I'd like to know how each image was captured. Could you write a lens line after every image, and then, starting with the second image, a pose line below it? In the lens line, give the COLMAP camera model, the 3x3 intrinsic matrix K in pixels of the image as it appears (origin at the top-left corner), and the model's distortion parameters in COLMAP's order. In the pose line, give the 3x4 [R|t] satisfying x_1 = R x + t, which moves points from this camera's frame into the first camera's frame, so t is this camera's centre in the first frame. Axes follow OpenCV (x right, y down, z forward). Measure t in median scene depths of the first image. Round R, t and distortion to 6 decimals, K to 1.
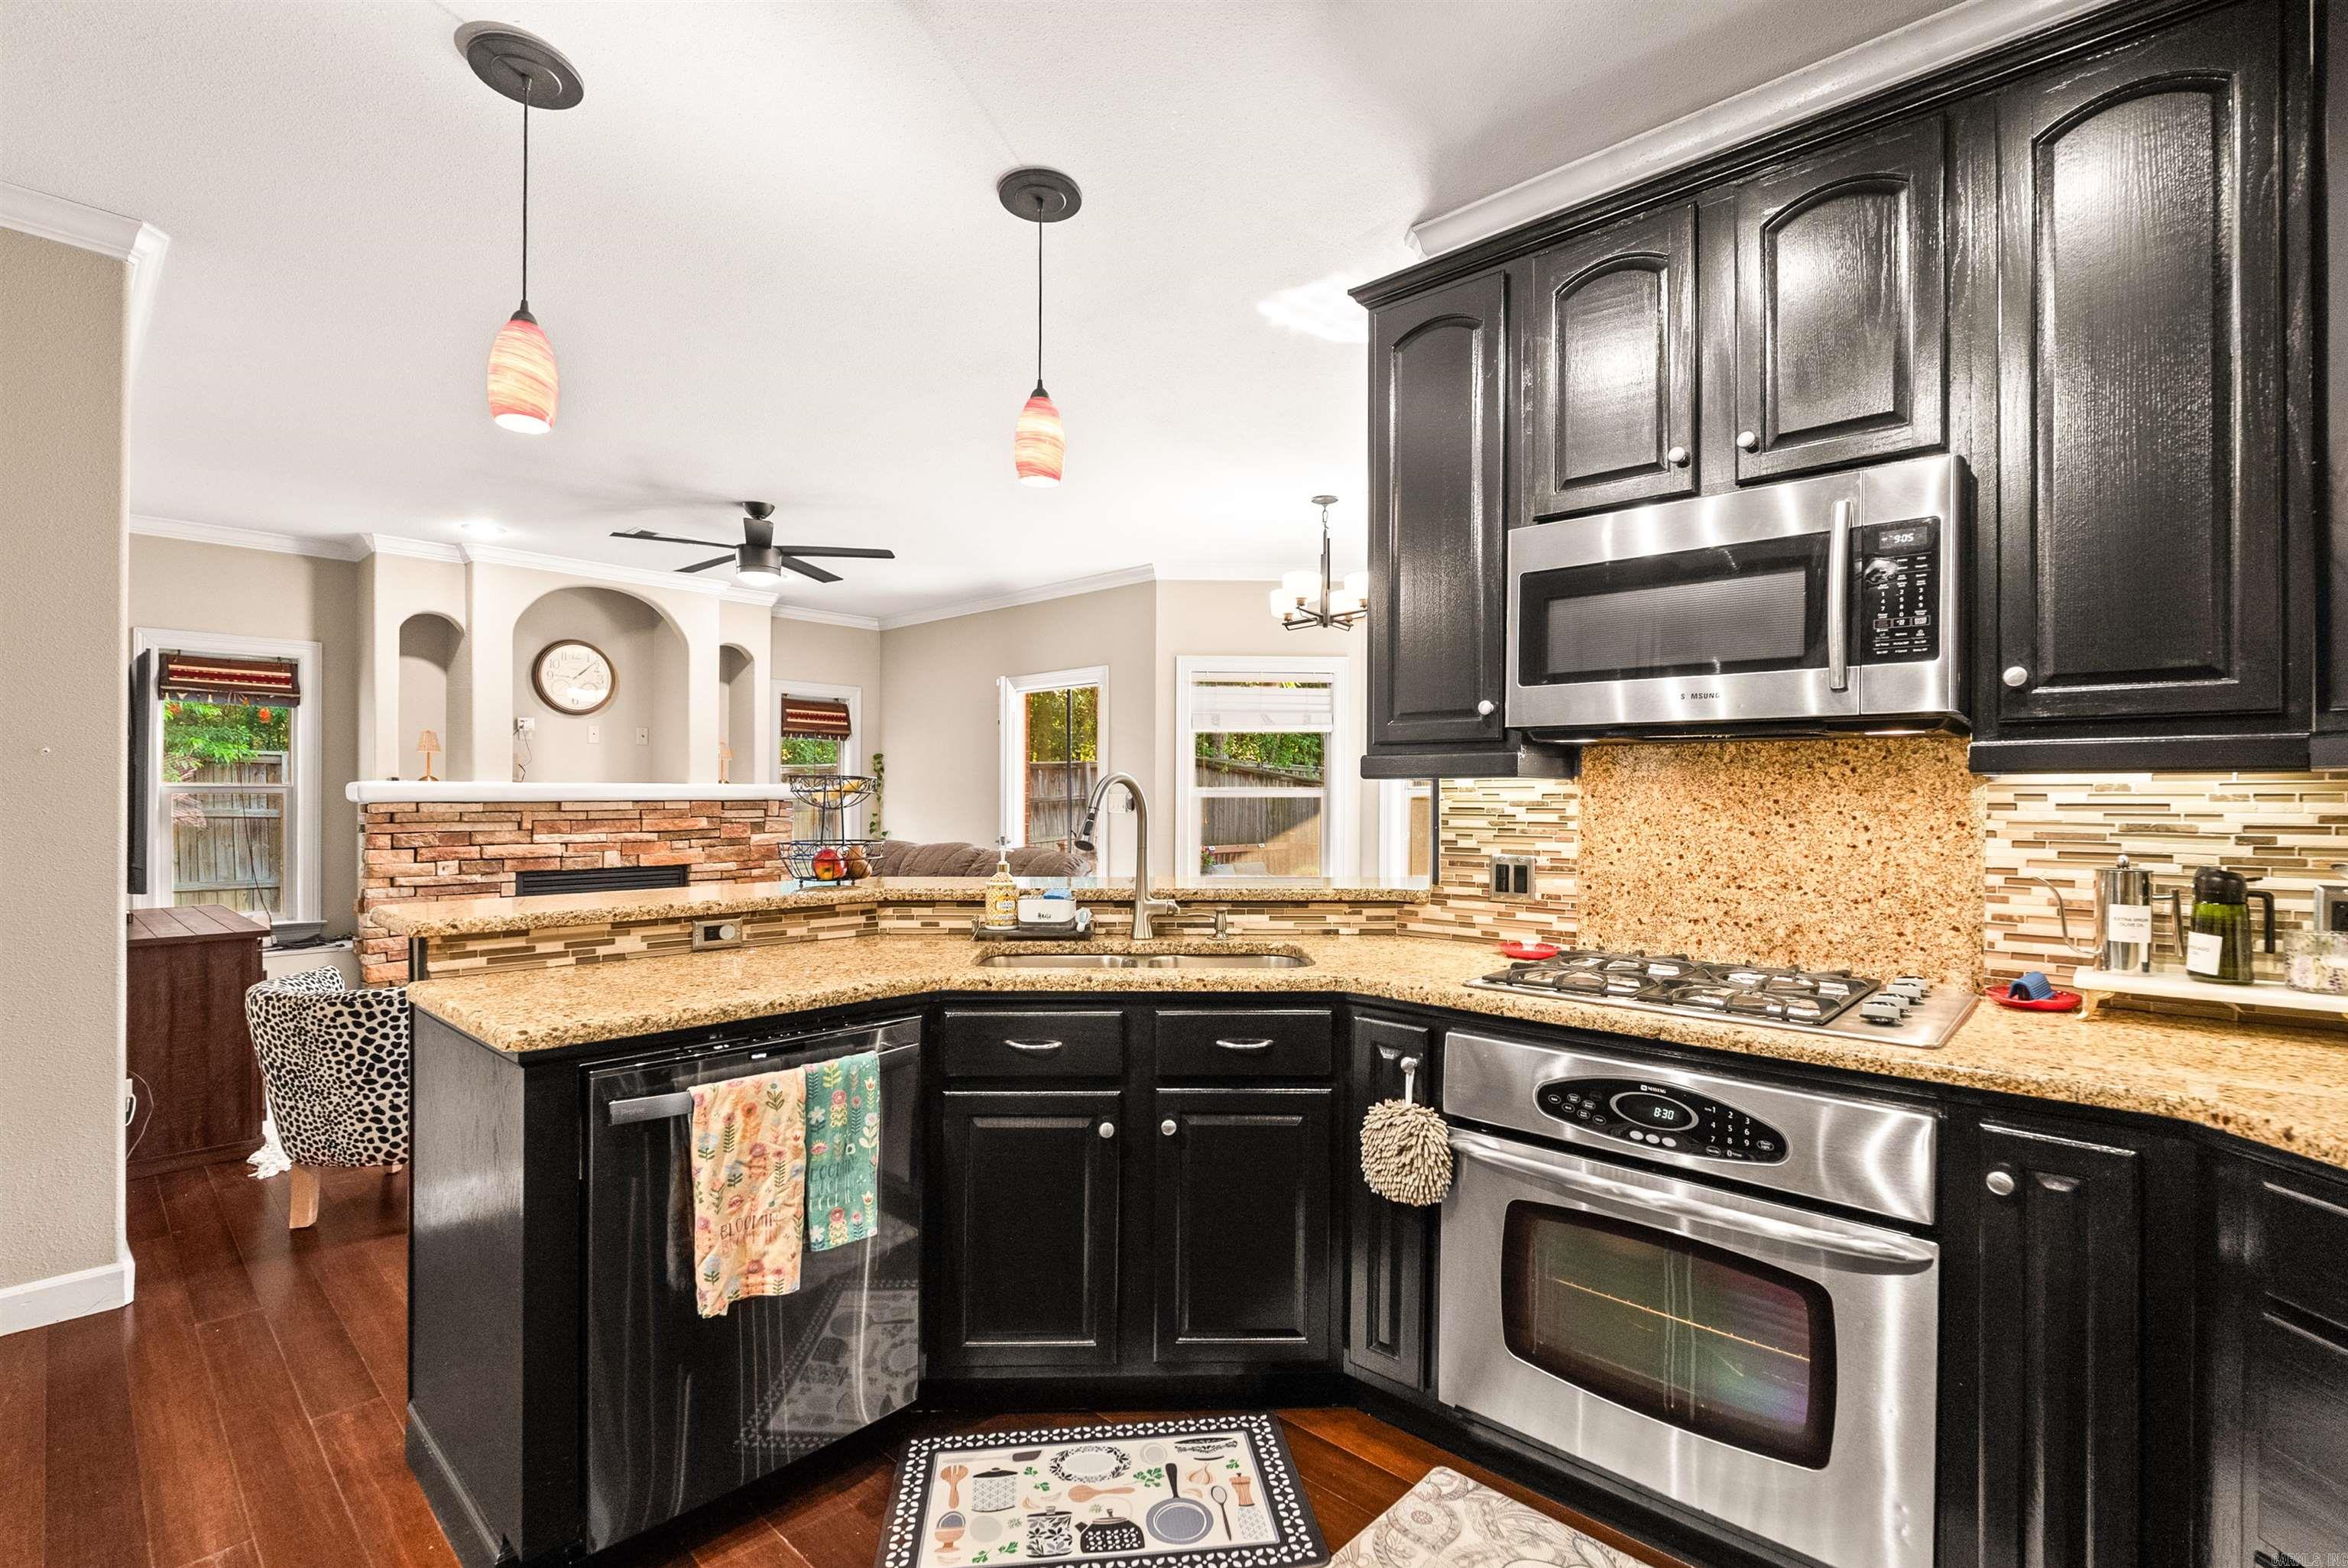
lens RADIAL K [[1051.6, 0, 1178.8], [0, 1051.6, 798.2], [0, 0, 1]] dist [-0.006081, 0.000122]
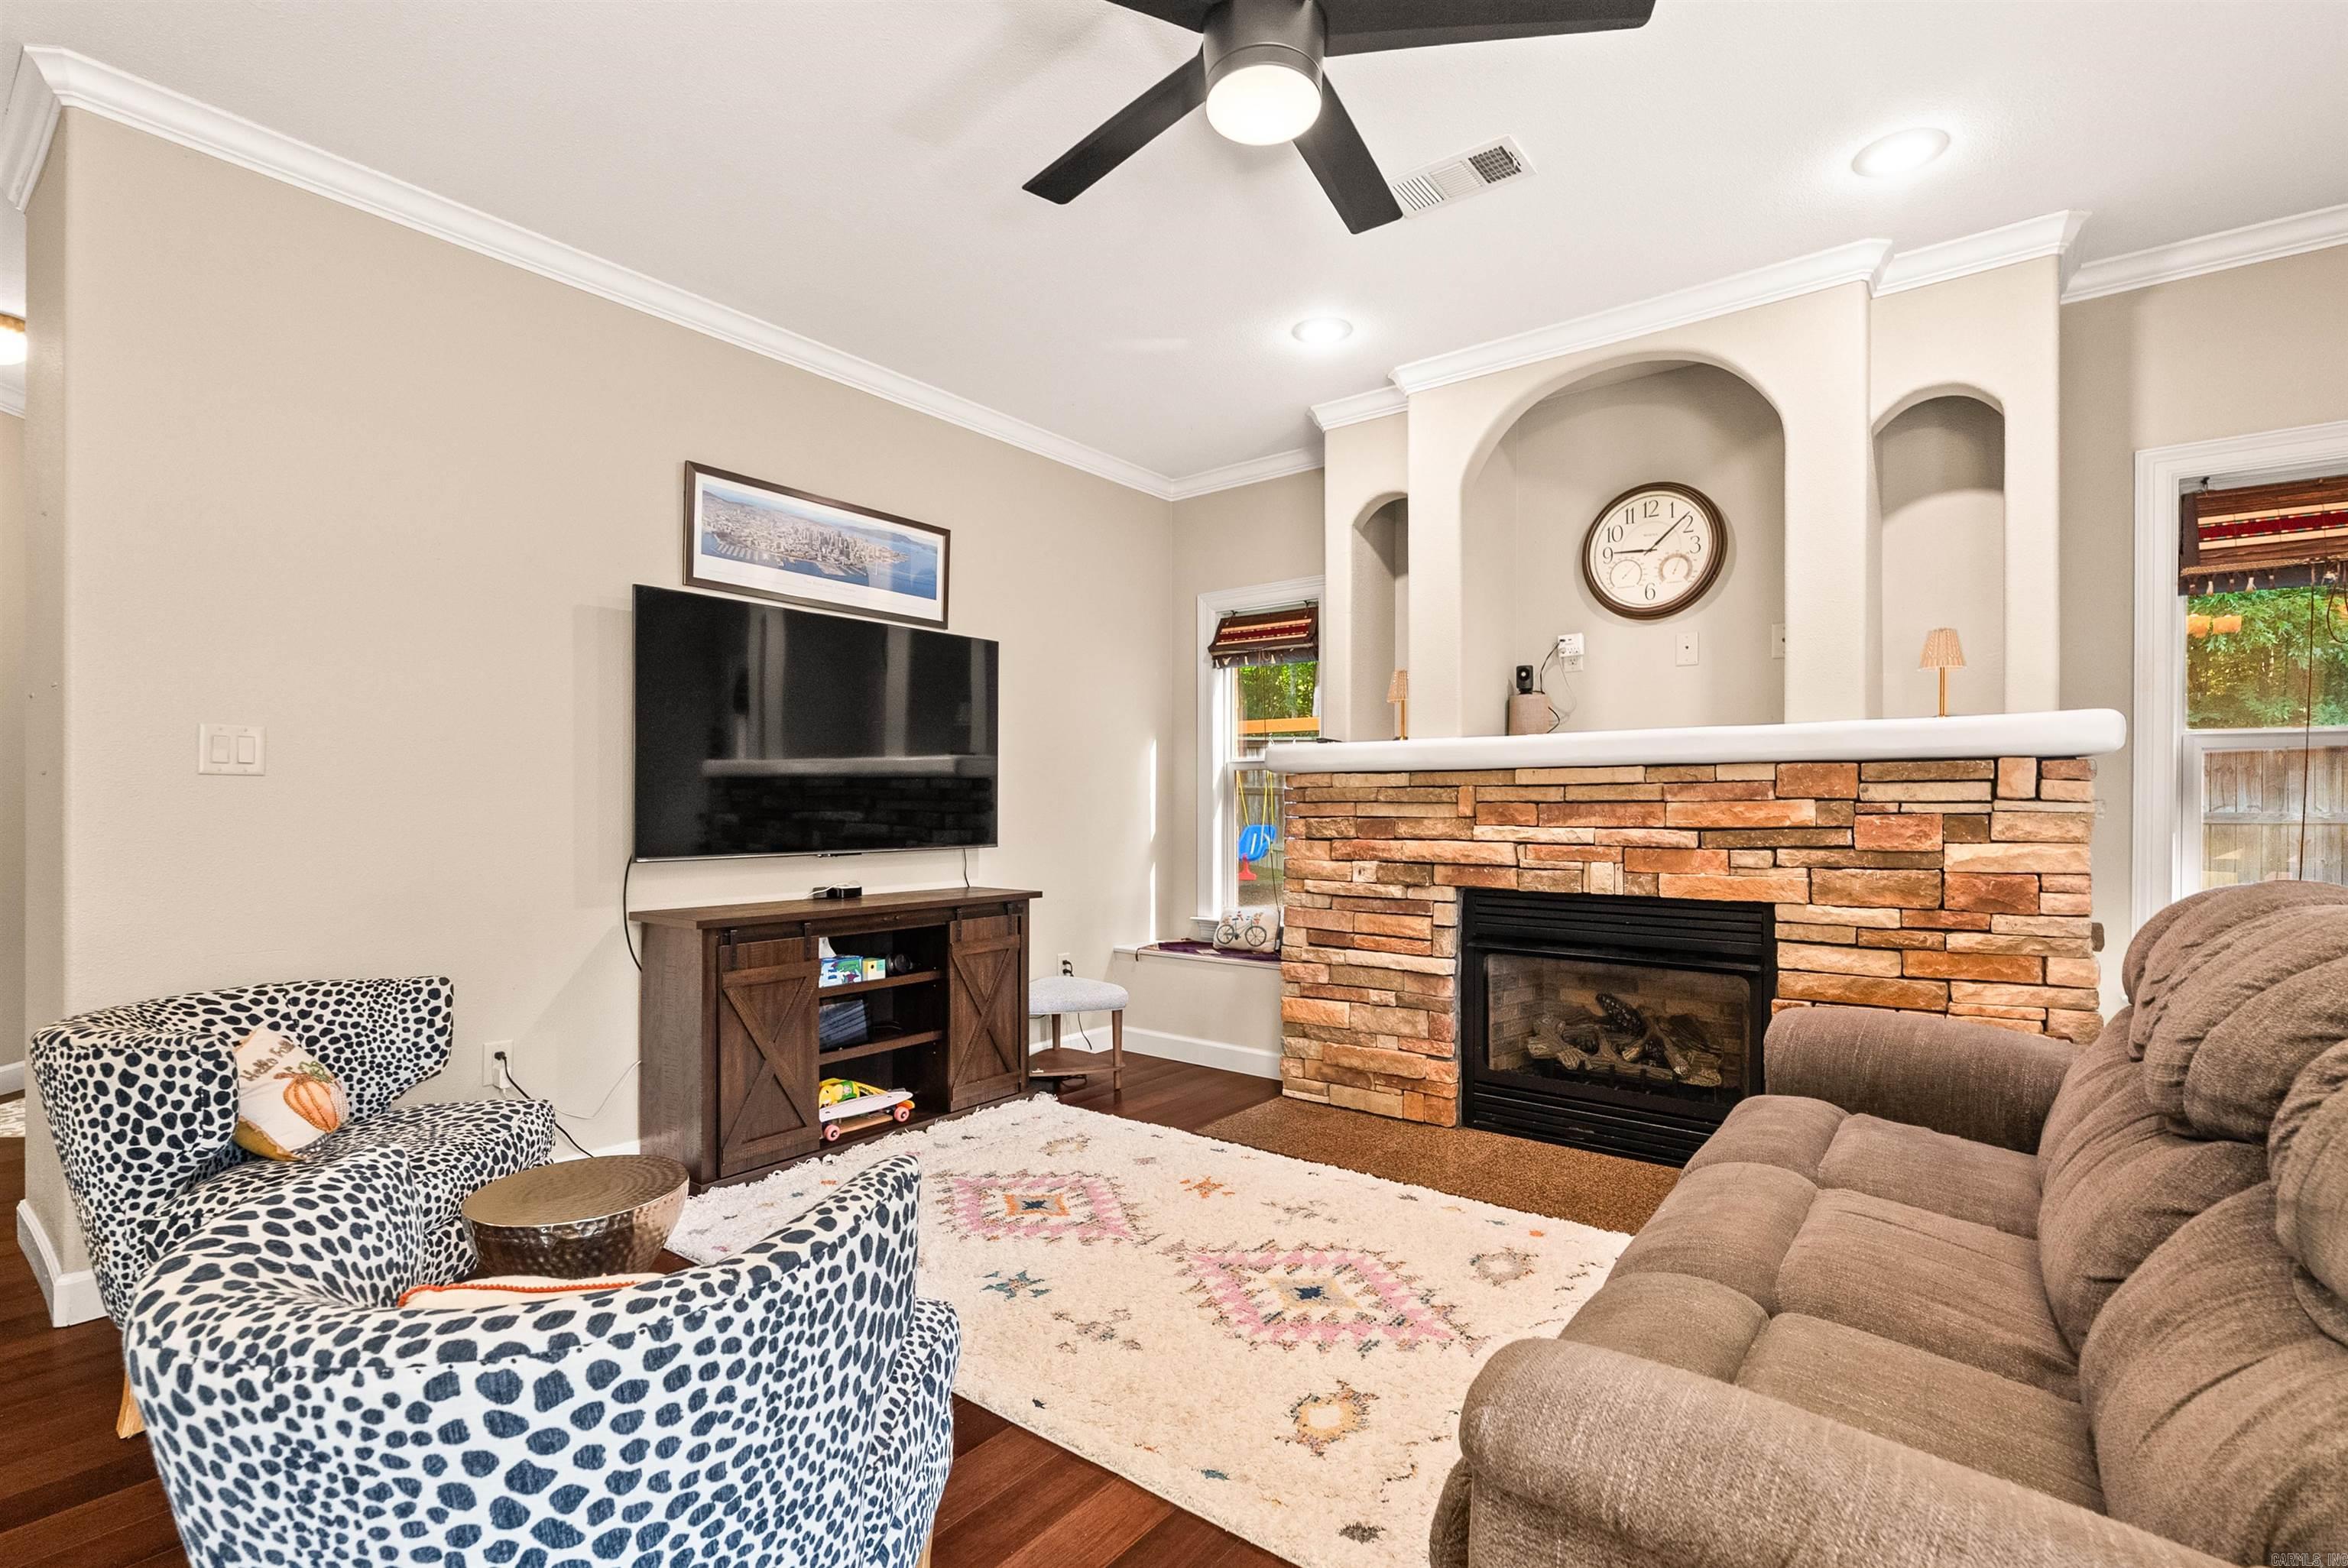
lens RADIAL K [[1051.6, 0, 1203.7], [0, 1051.6, 807.3], [0, 0, 1]] dist [-0.006081, 0.000122]
pose [[0.088378, 0.003336, -0.996081, -0.101550], [-0.001212, 0.999994, 0.003242, 0.054973], [0.996086, 0.000921, 0.088381, 1.922125]]
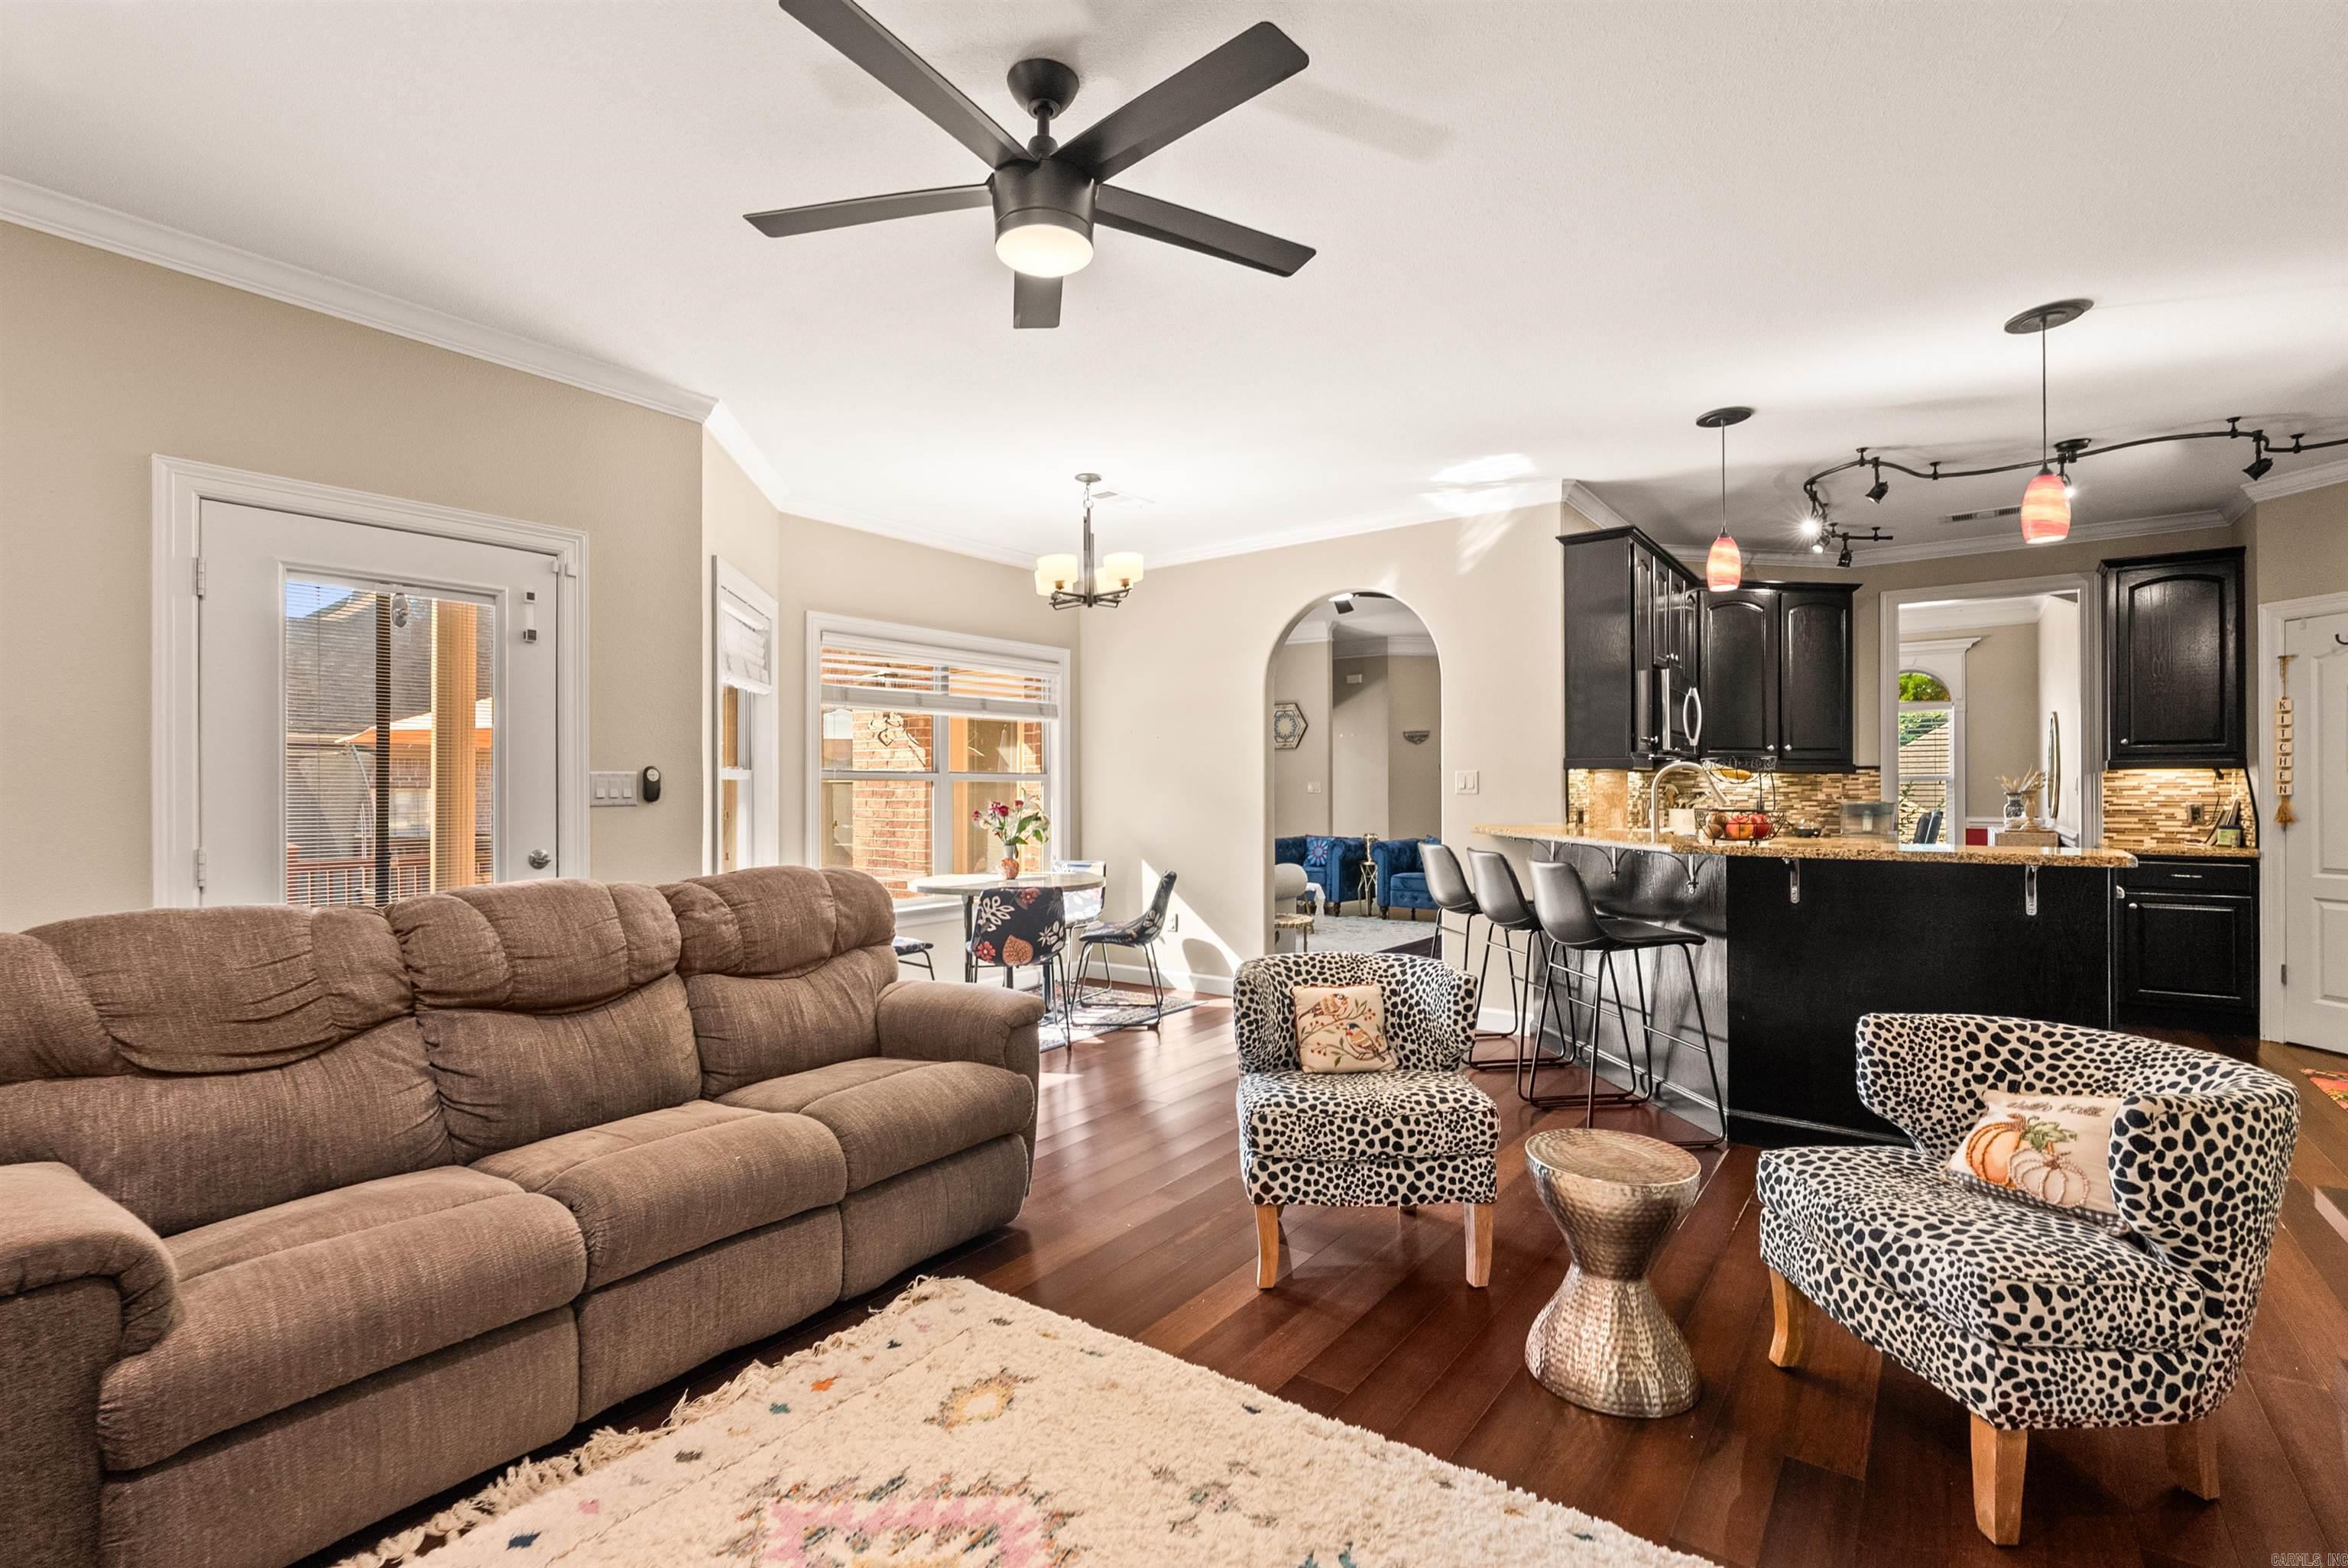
lens RADIAL K [[1051.6, 0, 1178.6], [0, 1051.6, 786.4], [0, 0, 1]] dist [-0.006081, 0.000122]
pose [[-0.095549, -0.003749, 0.995418, -1.482683], [-0.001342, 0.999992, 0.003637, 0.012217], [-0.995424, -0.000988, -0.095553, 2.012450]]
